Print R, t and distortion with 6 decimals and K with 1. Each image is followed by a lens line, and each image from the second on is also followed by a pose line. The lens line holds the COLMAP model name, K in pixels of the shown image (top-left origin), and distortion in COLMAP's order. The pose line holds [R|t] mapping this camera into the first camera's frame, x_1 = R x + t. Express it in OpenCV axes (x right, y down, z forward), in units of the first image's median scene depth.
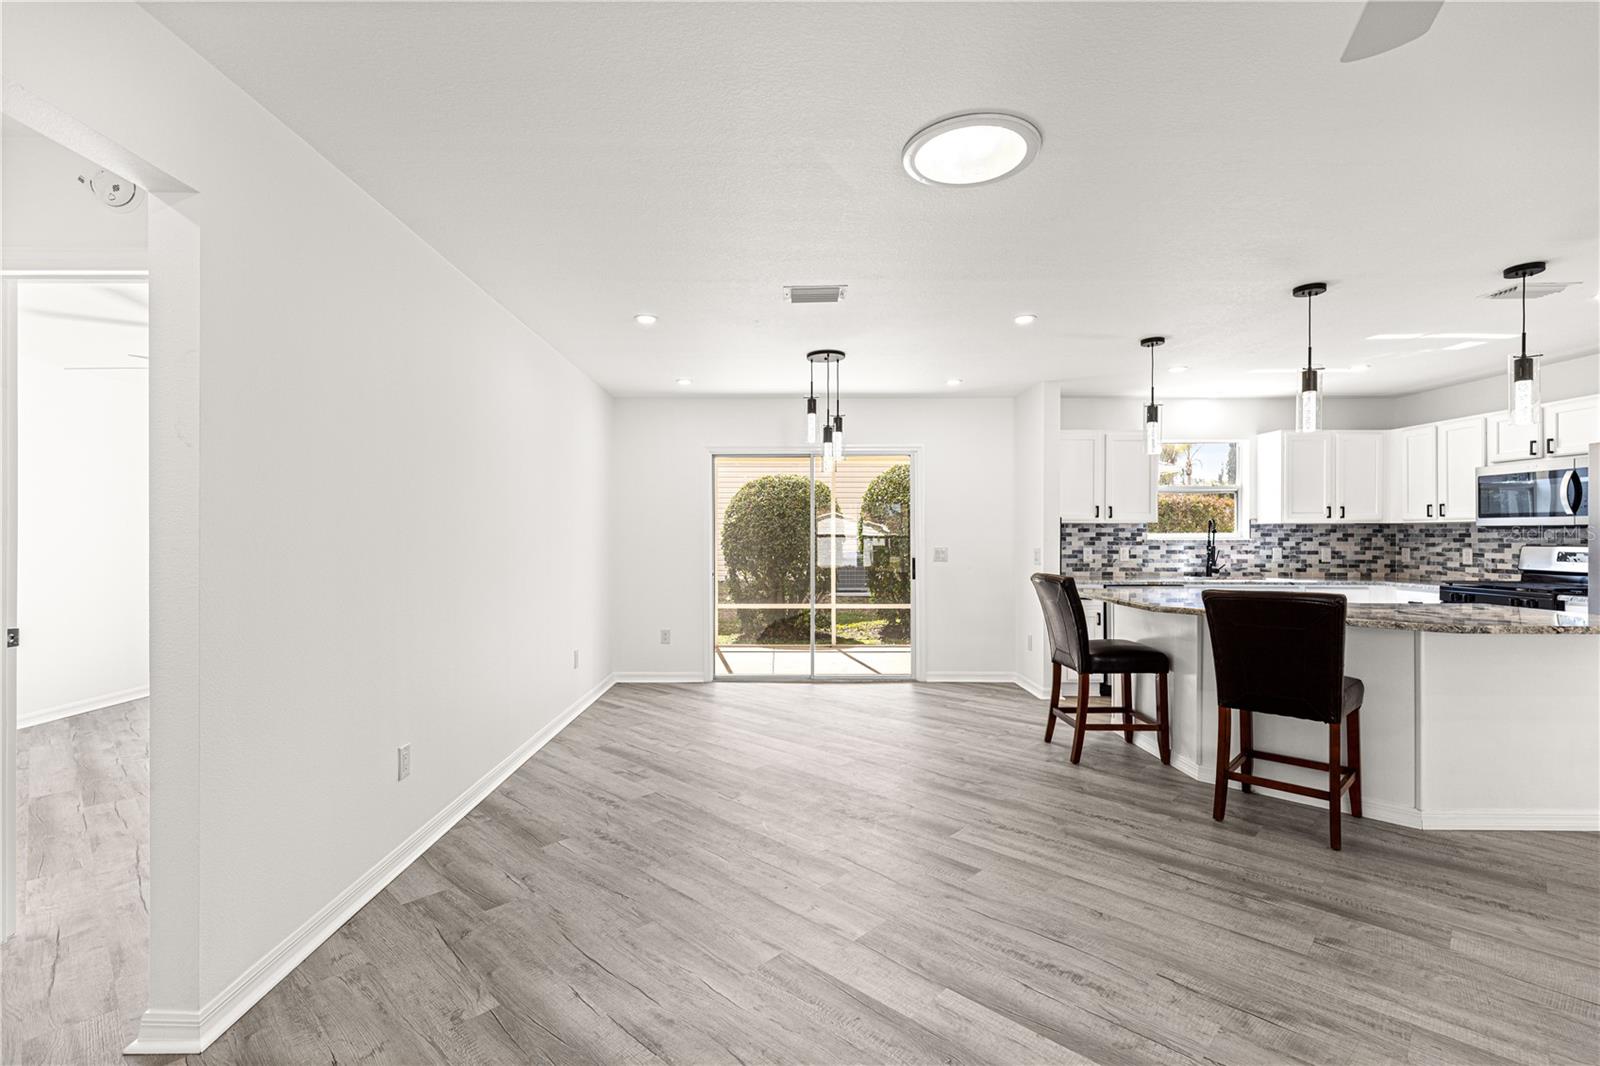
lens RADIAL K [[730.5, 0, 774.9], [0, 730.5, 533.1], [0, 0, 1]] dist [0.004084, 0.000052]
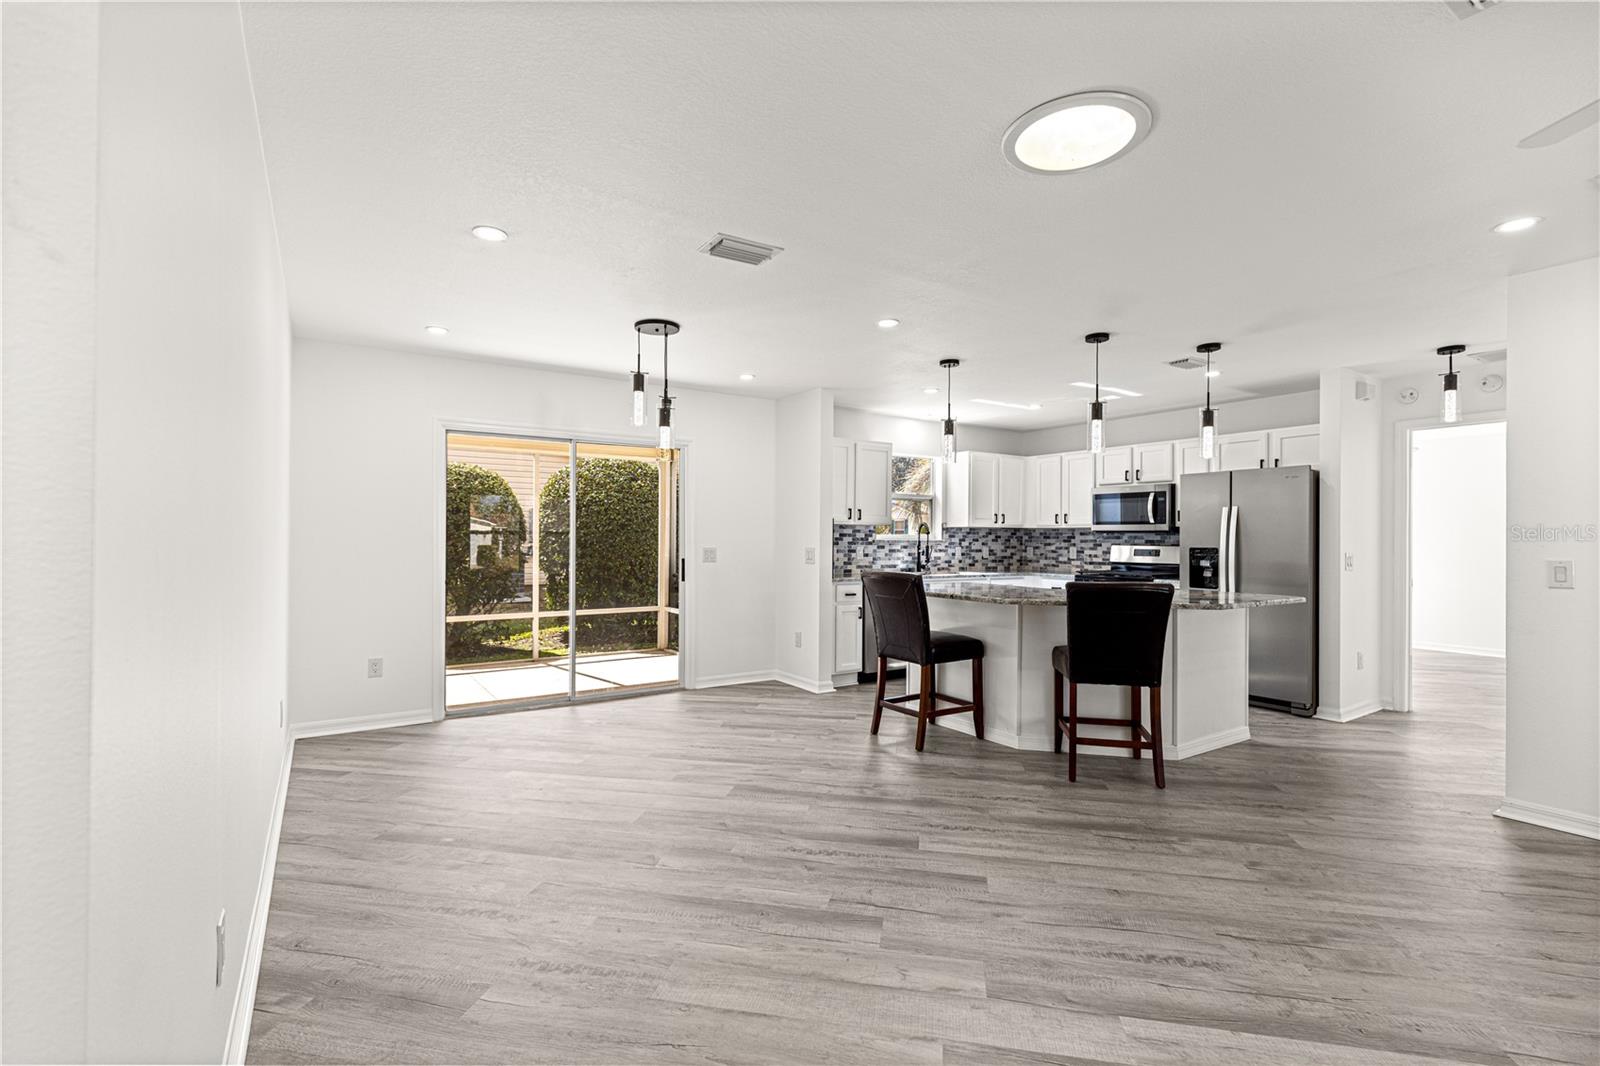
lens RADIAL K [[720.1, 0, 794.6], [0, 720.1, 533.0], [0, 0, 1]] dist [0.007445, -0.001011]
pose [[0.834900, 0.008765, 0.550331, -0.203854], [-0.007769, 0.999961, -0.004141, 0.003932], [-0.550346, -0.000818, 0.834936, 0.149650]]
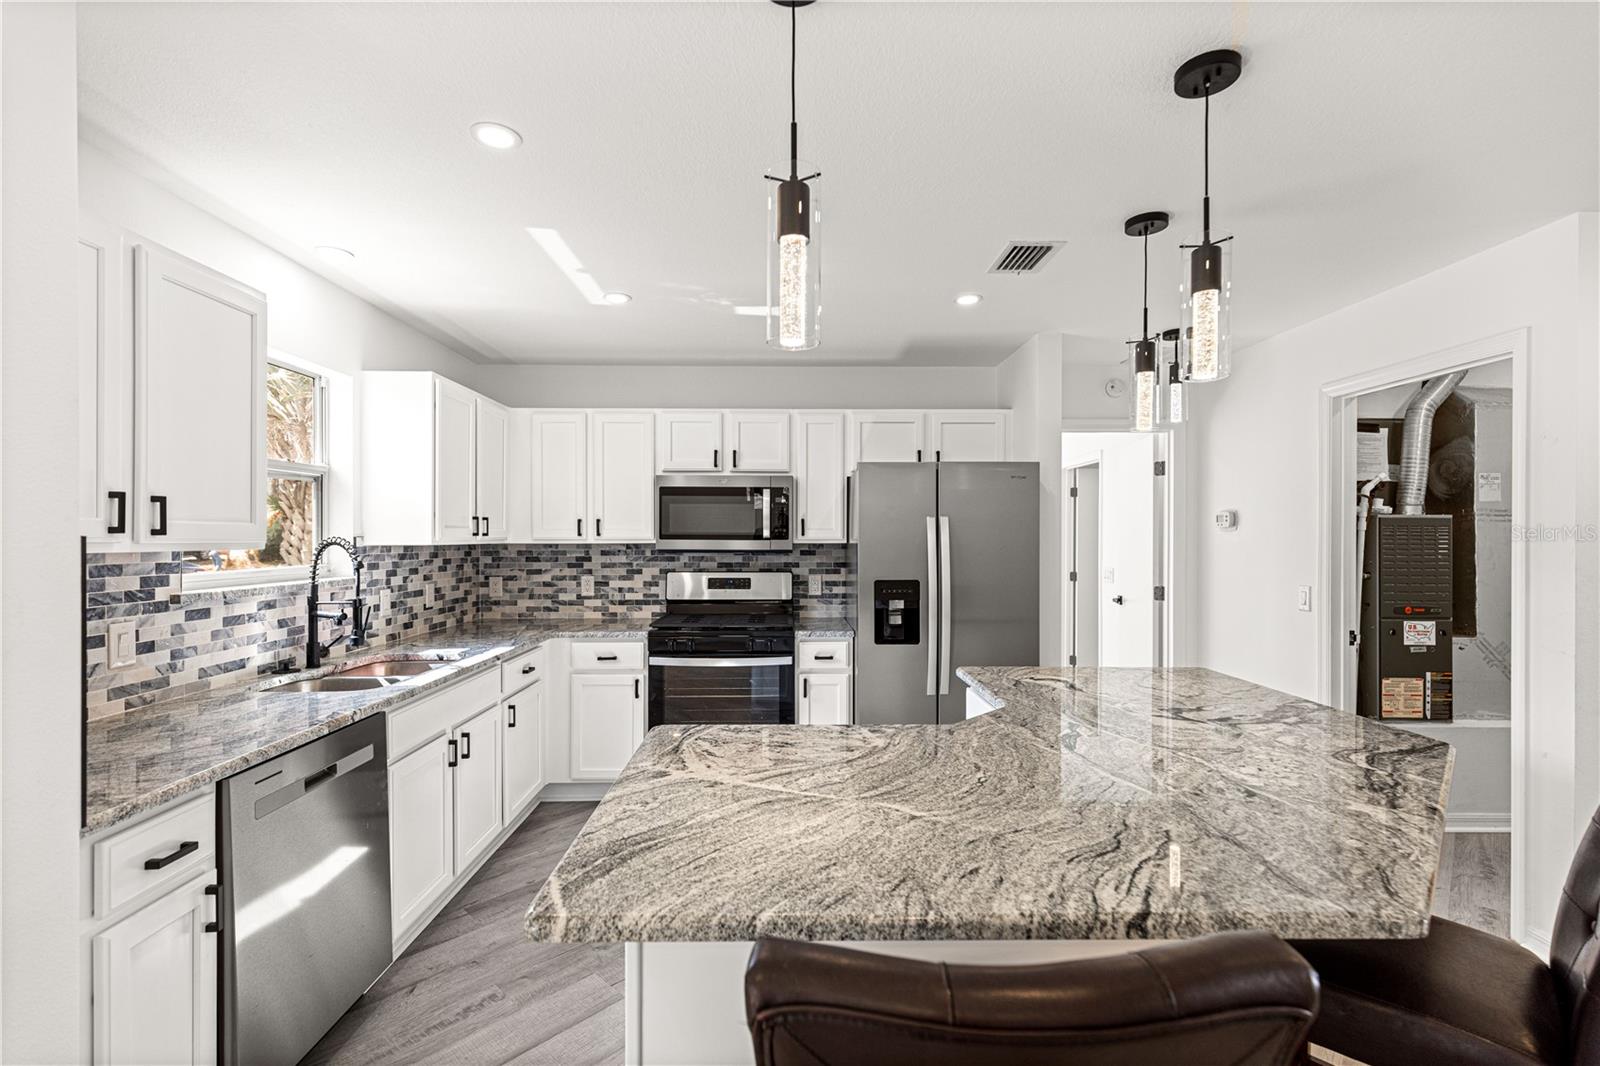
lens RADIAL K [[712.5, 0, 795.8], [0, 712.5, 540.3], [0, 0, 1]] dist [0.006221, -0.000600]
pose [[-0.021841, -0.006008, 0.999743, 0.156131], [-0.003885, 0.999975, 0.005925, -0.020655], [-0.999754, -0.003754, -0.021863, 0.715963]]
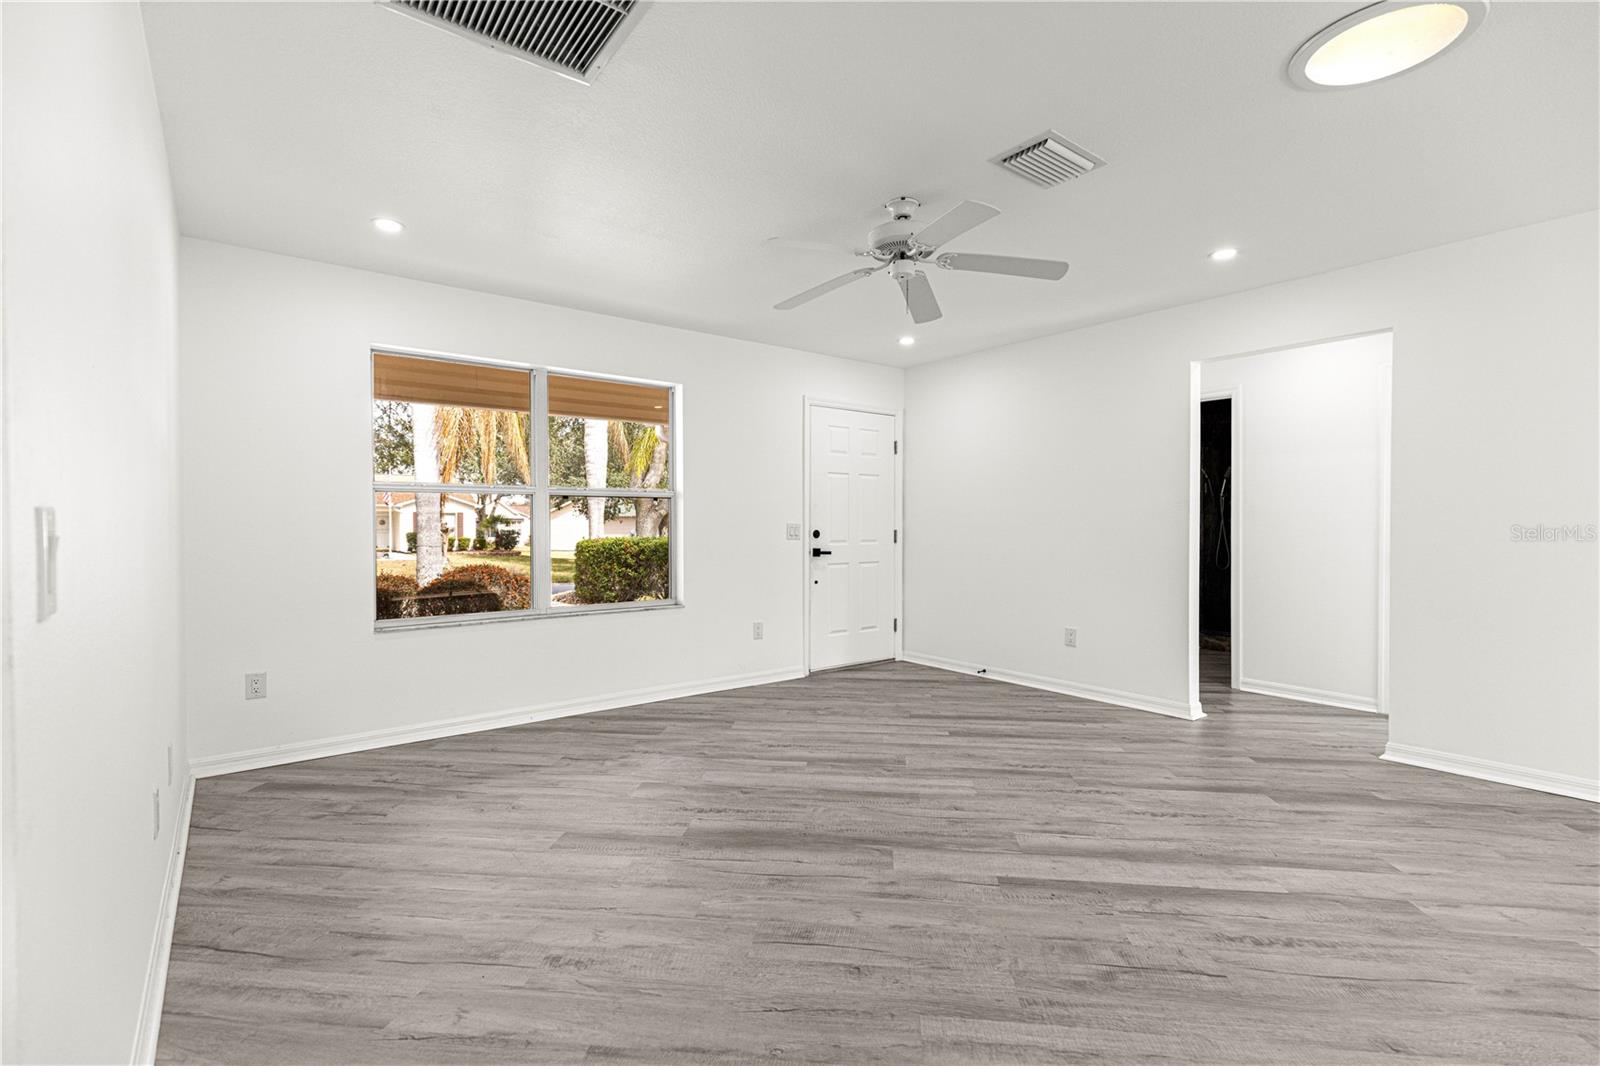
lens RADIAL K [[727.5, 0, 793.8], [0, 727.5, 522.3], [0, 0, 1]] dist [0.004766, 0.000175]
pose [[-0.790183, -0.000742, -0.612871, 0.496295], [0.002217, 0.999989, -0.004069, 0.019107], [0.612867, -0.004574, -0.790173, 0.464228]]
